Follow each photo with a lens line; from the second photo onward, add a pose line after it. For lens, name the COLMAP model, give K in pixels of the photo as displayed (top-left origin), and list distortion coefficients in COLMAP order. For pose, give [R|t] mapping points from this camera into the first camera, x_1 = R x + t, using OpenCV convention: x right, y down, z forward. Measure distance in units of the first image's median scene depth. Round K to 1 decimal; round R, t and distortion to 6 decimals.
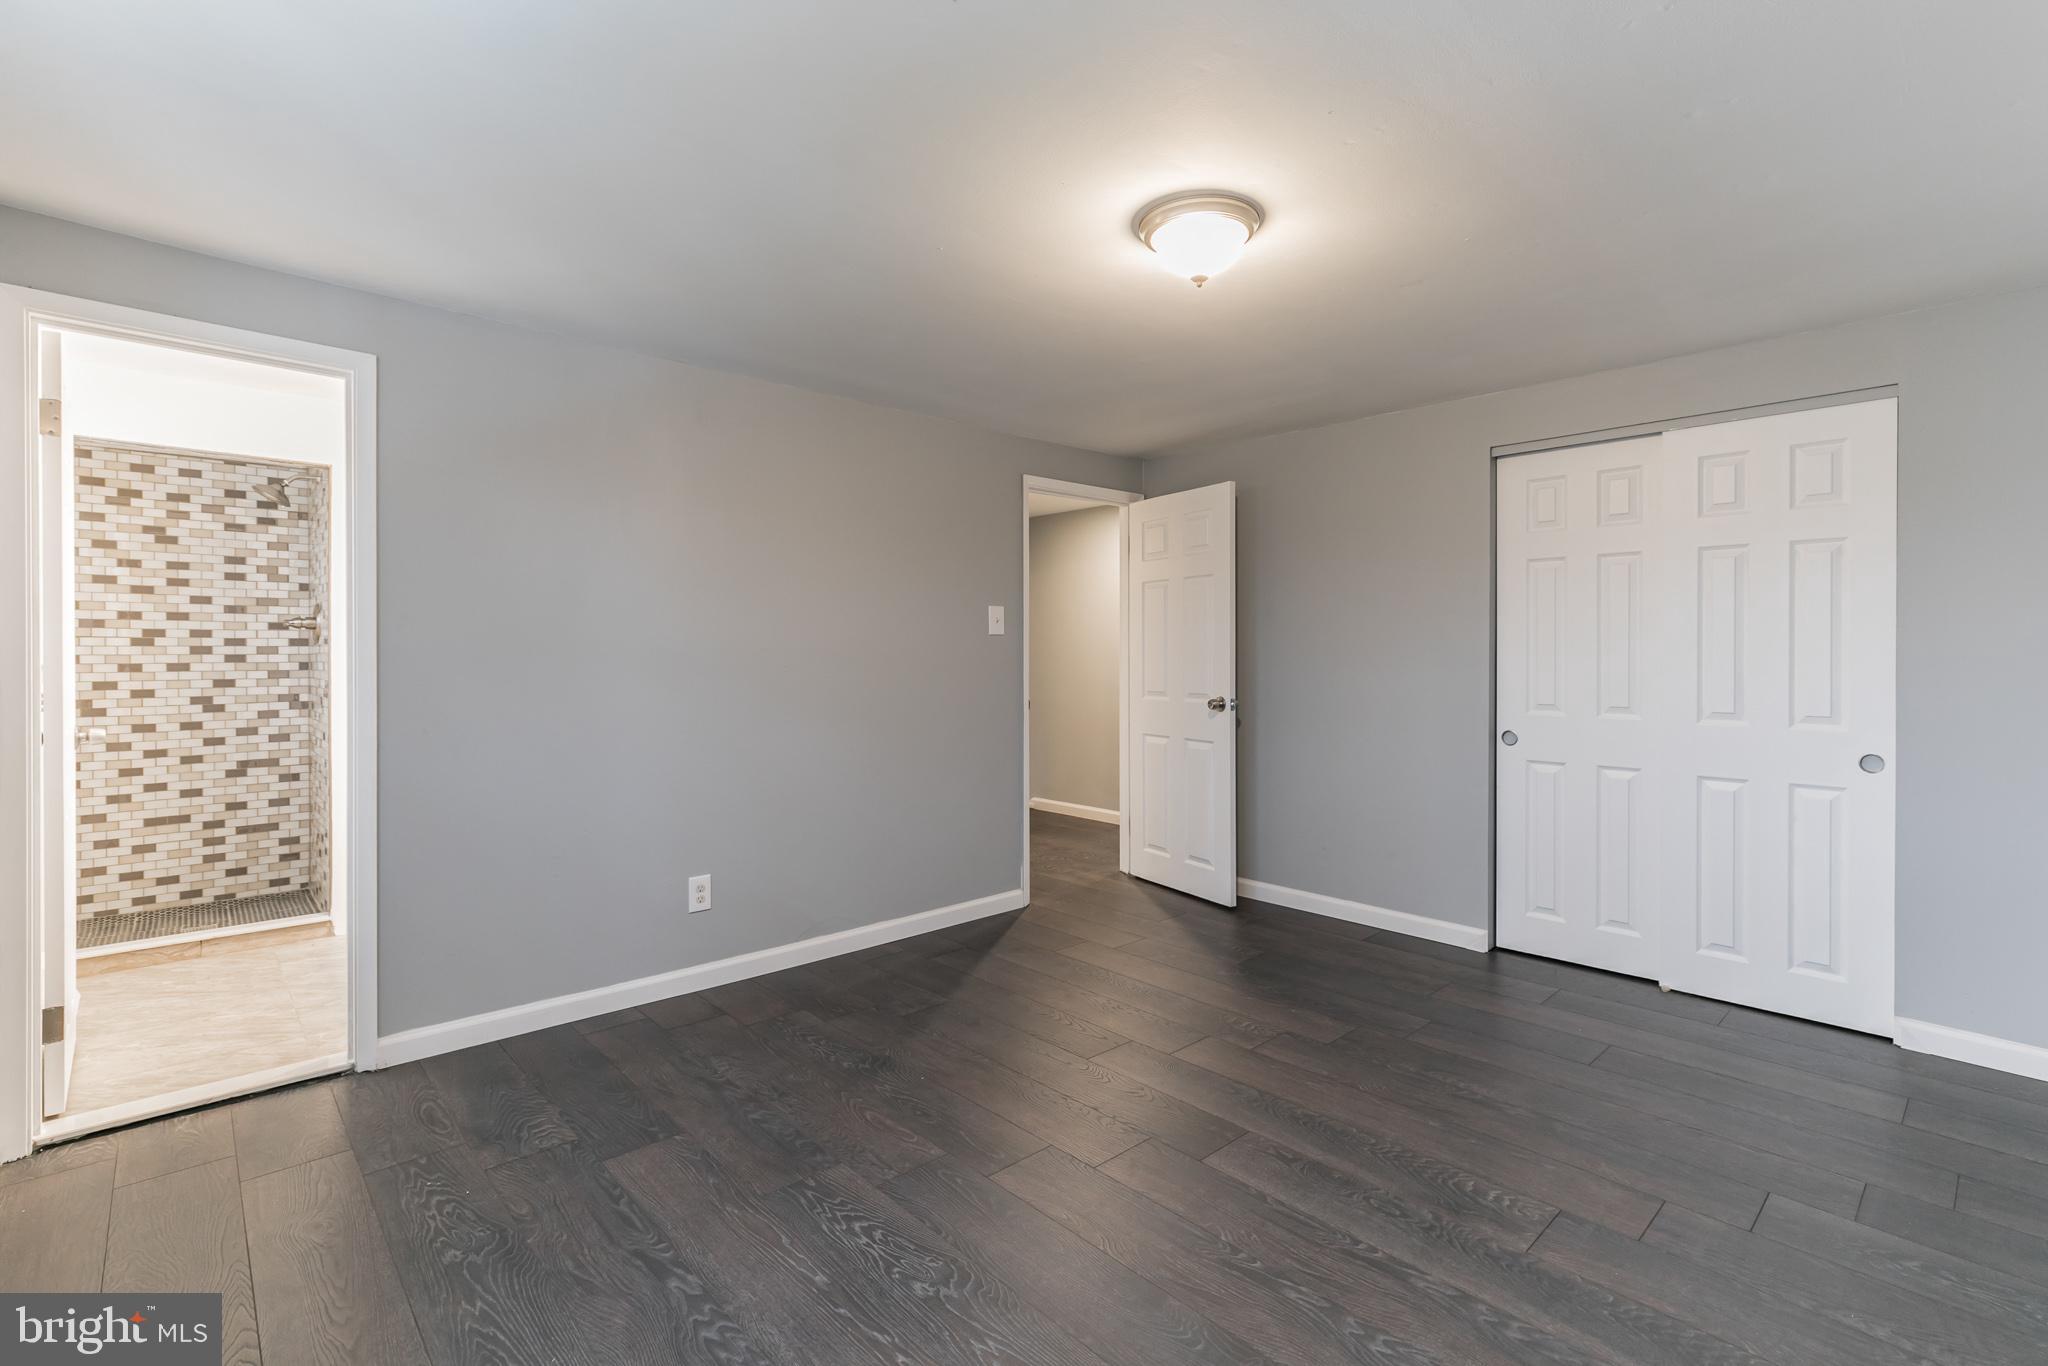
lens RADIAL K [[931.6, 0, 1042.5], [0, 931.6, 656.7], [0, 0, 1]] dist [0.083604, 0.000220]
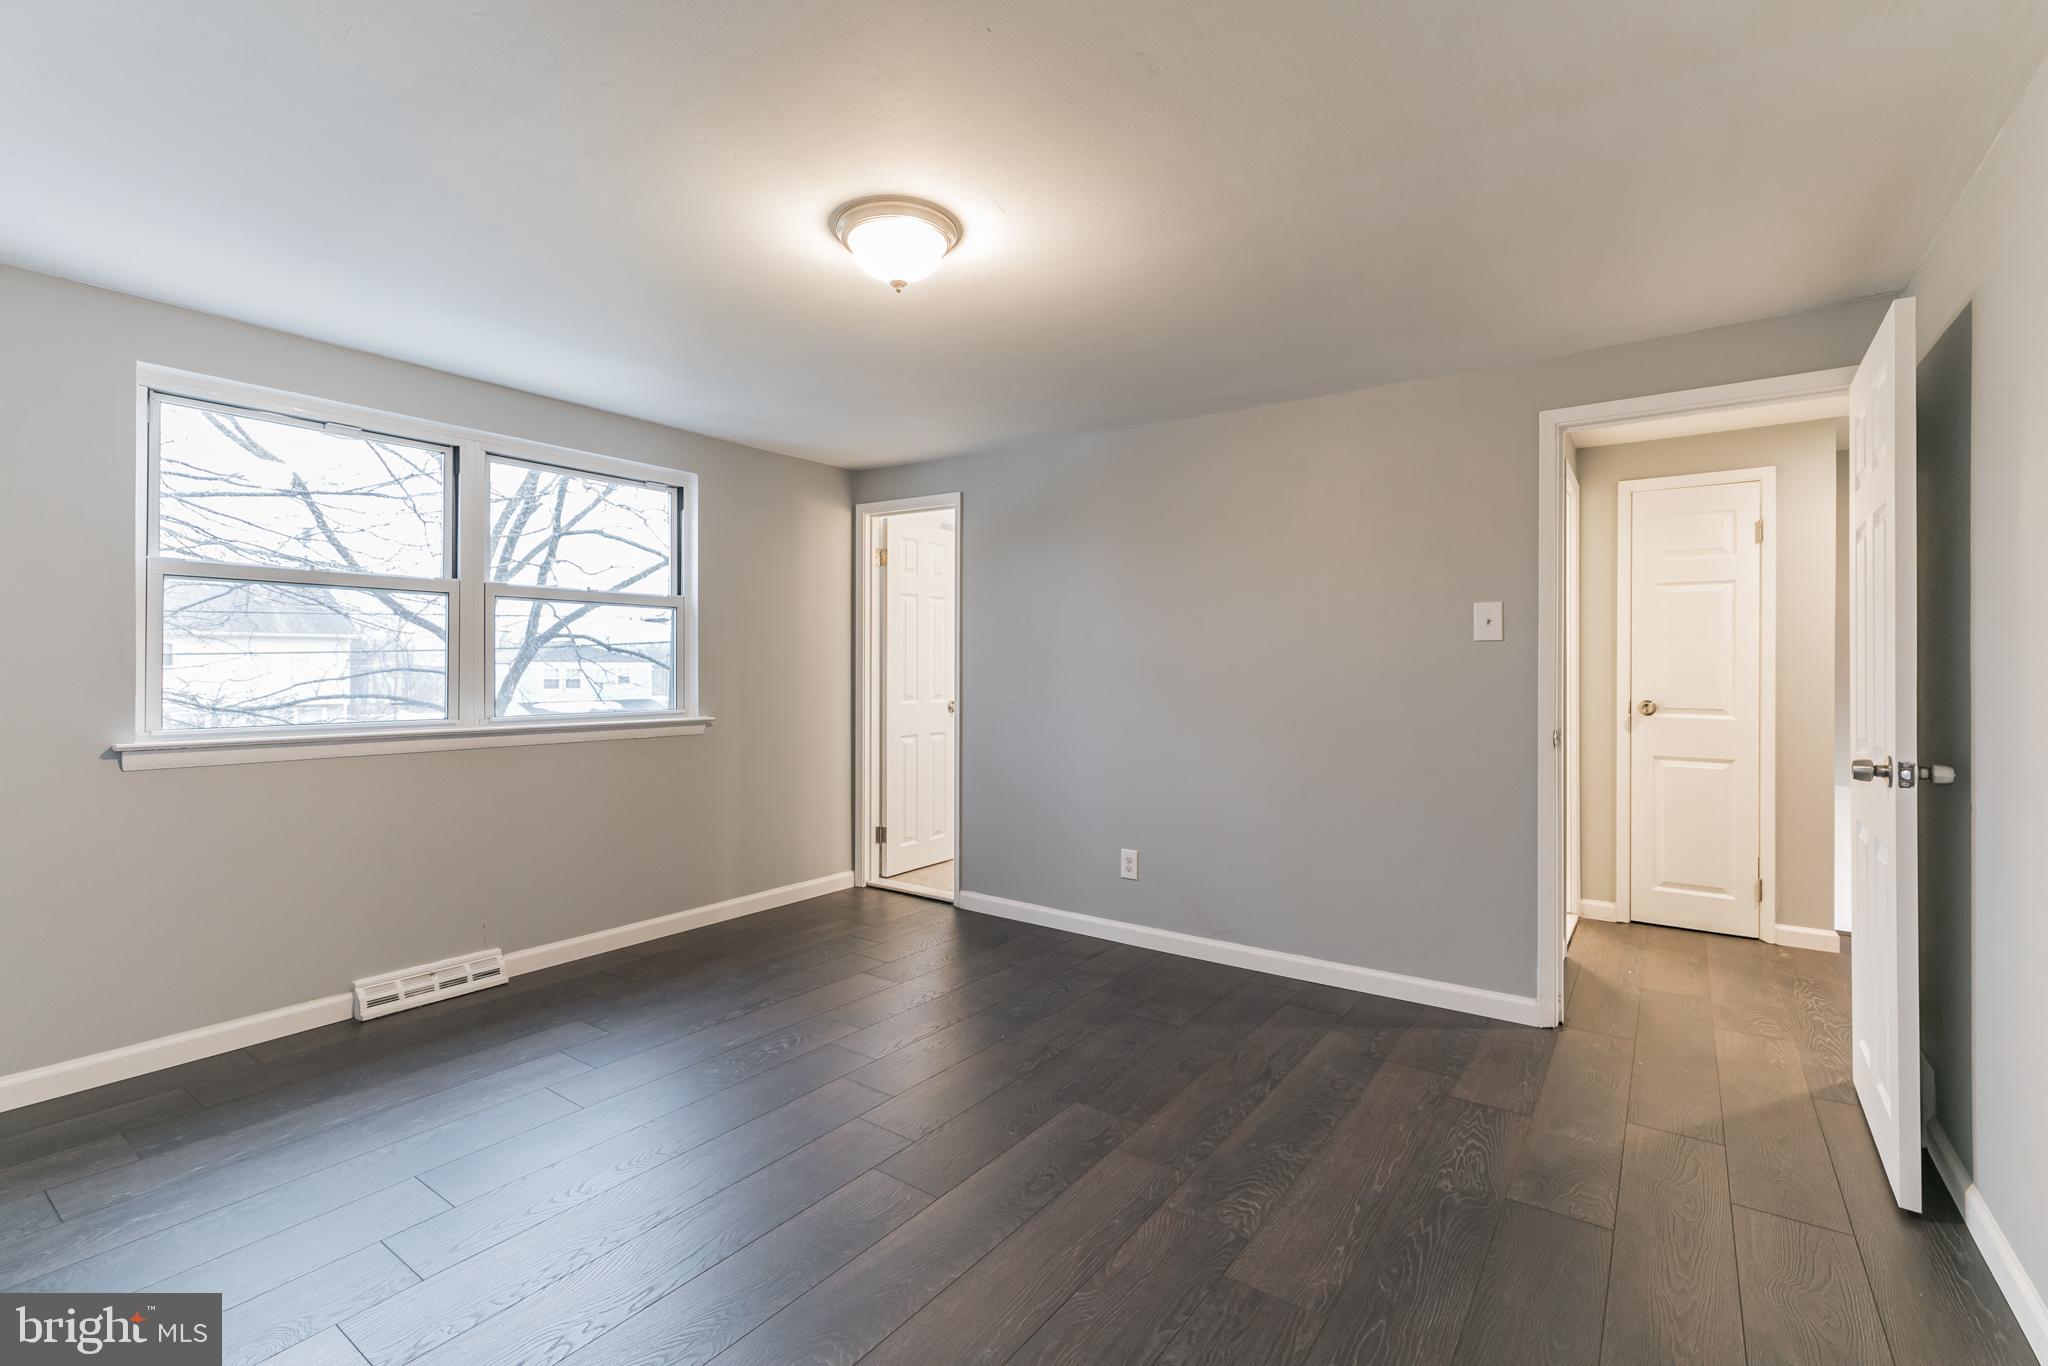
lens RADIAL K [[913.6, 0, 1025.6], [0, 913.6, 662.3], [0, 0, 1]] dist [0.002100, 0.000552]
pose [[0.188159, -0.005118, -0.982125, 0.765566], [-0.001664, 0.999983, -0.005530, -0.002041], [0.982137, 0.002674, 0.188147, 0.648918]]
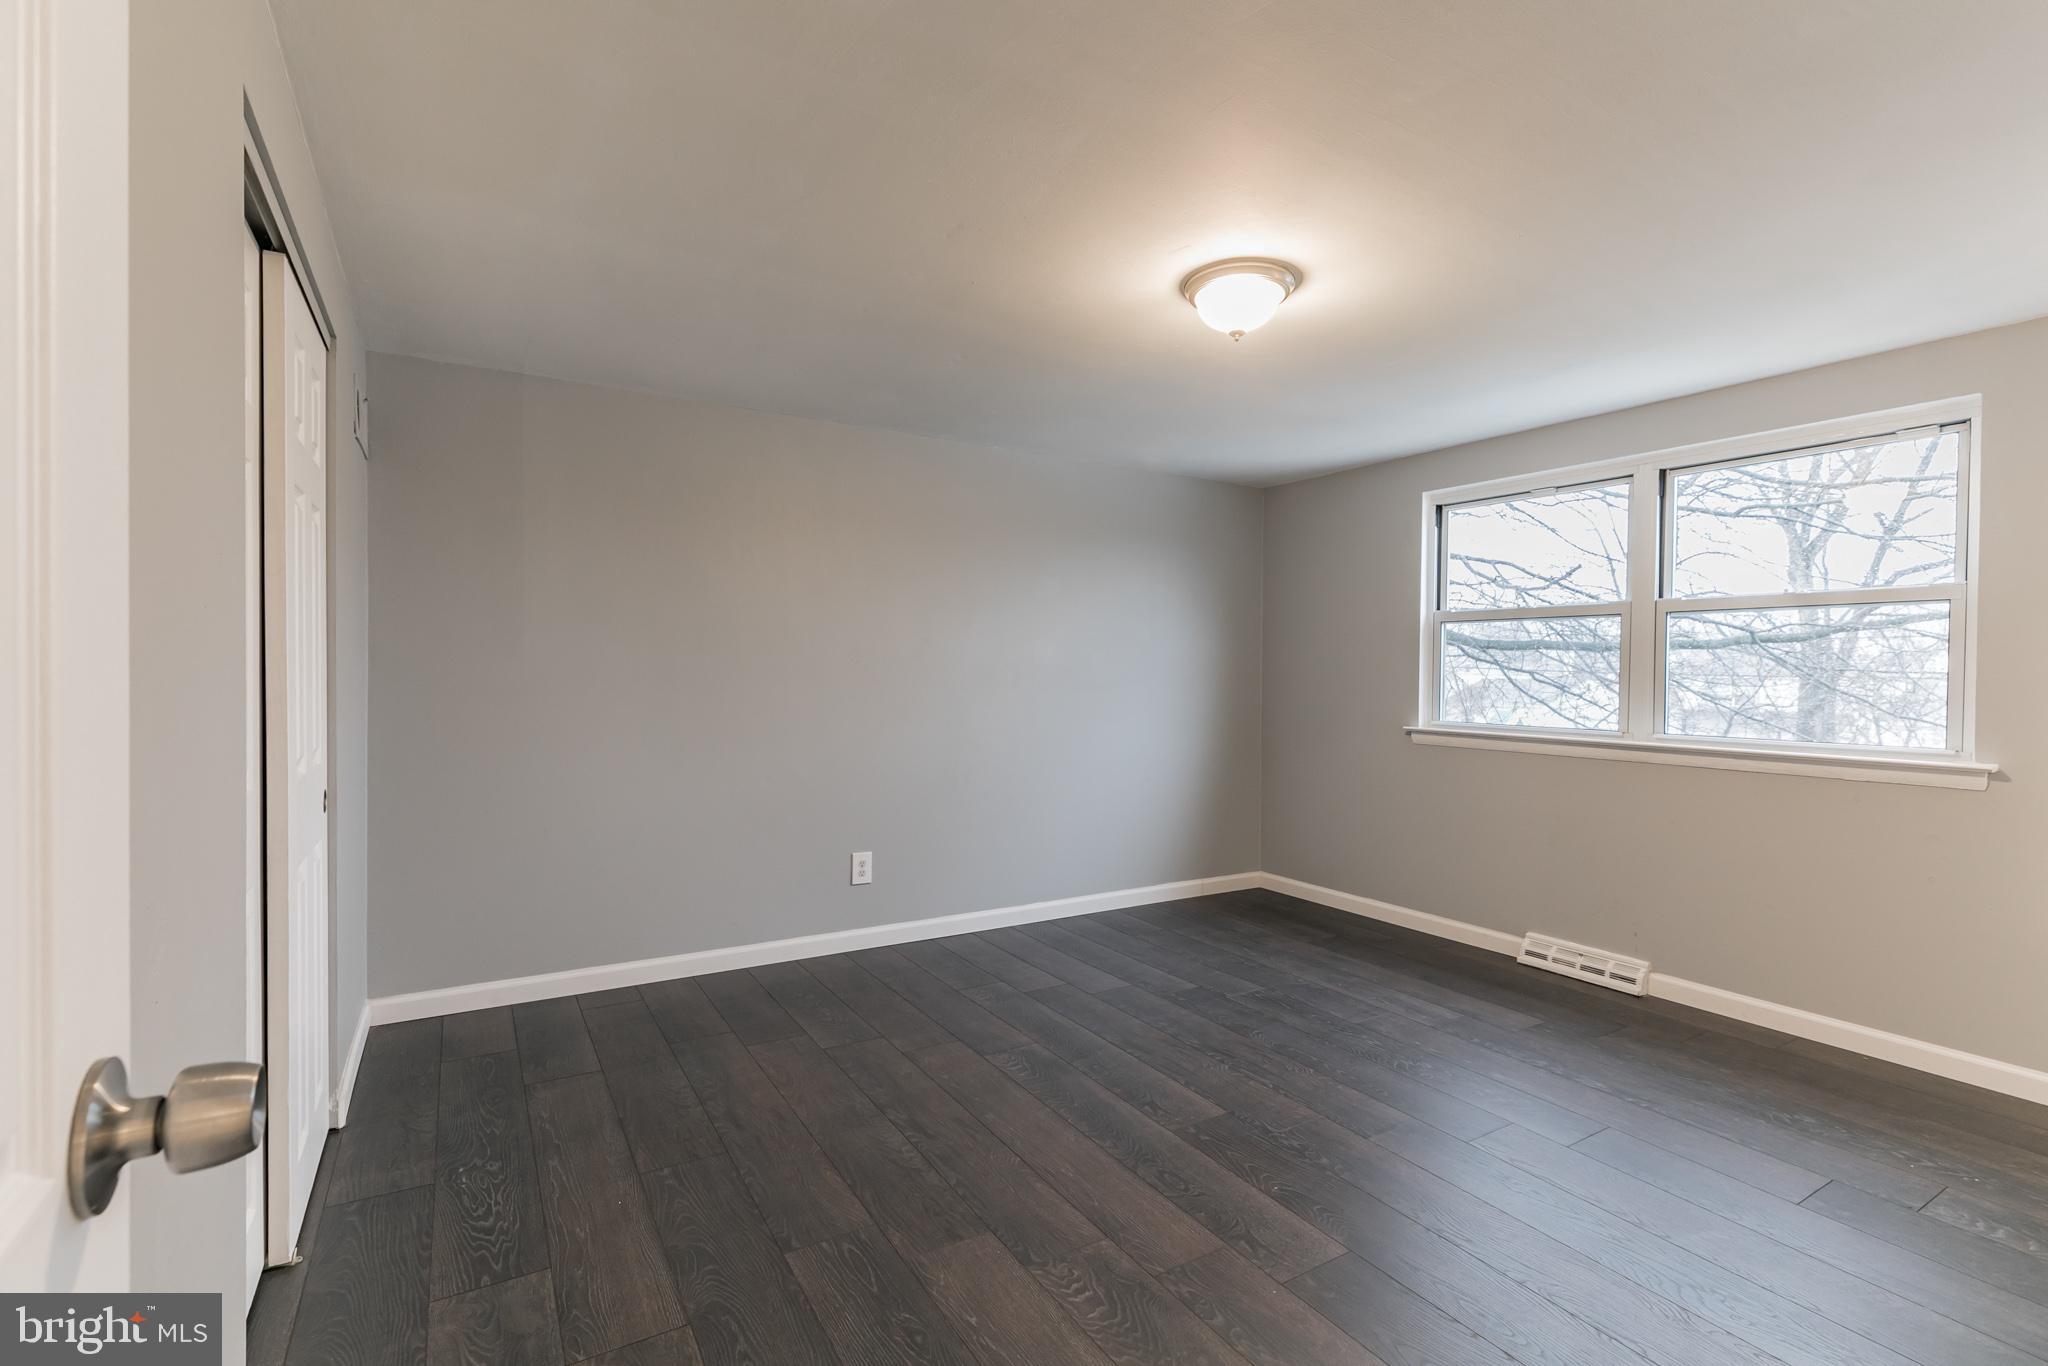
lens RADIAL K [[901.6, 0, 1002.7], [0, 901.6, 679.9], [0, 0, 1]] dist [0.001929, 0.000219]
pose [[-0.975395, -0.012592, 0.220105, 0.130575], [-0.011503, 0.999914, 0.006225, -0.003589], [-0.220164, 0.003540, -0.975456, 1.423969]]
